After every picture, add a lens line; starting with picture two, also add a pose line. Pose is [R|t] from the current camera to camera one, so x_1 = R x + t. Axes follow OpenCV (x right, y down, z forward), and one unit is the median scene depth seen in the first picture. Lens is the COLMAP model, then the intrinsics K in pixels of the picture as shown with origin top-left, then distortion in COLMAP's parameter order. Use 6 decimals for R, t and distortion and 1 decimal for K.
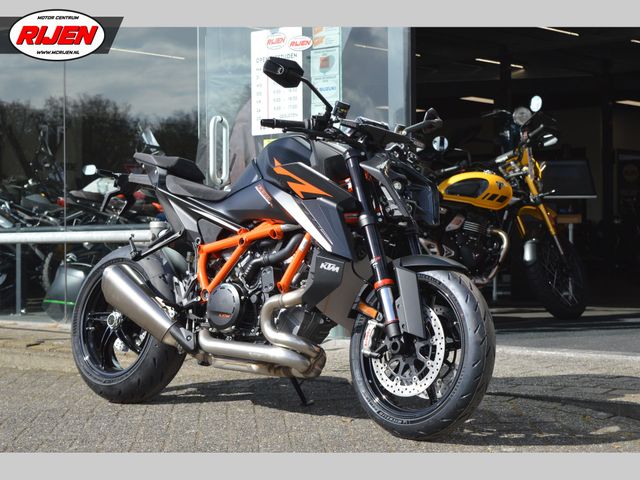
lens RADIAL K [[1335.2, 0, 320.0], [0, 1335.2, 240.0], [0, 0, 1]] dist [0.050113, 0.060330]
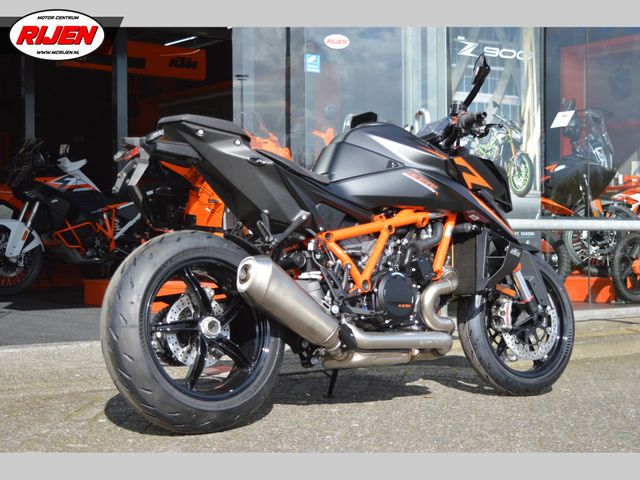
lens RADIAL K [[1164.0, 0, 320.0], [0, 1164.0, 240.0], [0, 0, 1]] dist [0.017595, 0.005062]
pose [[0.192888, 0.010137, 0.981168, -0.909175], [0.000642, 0.999945, -0.010457, 0.018328], [-0.981221, 0.002647, 0.192871, 0.897623]]
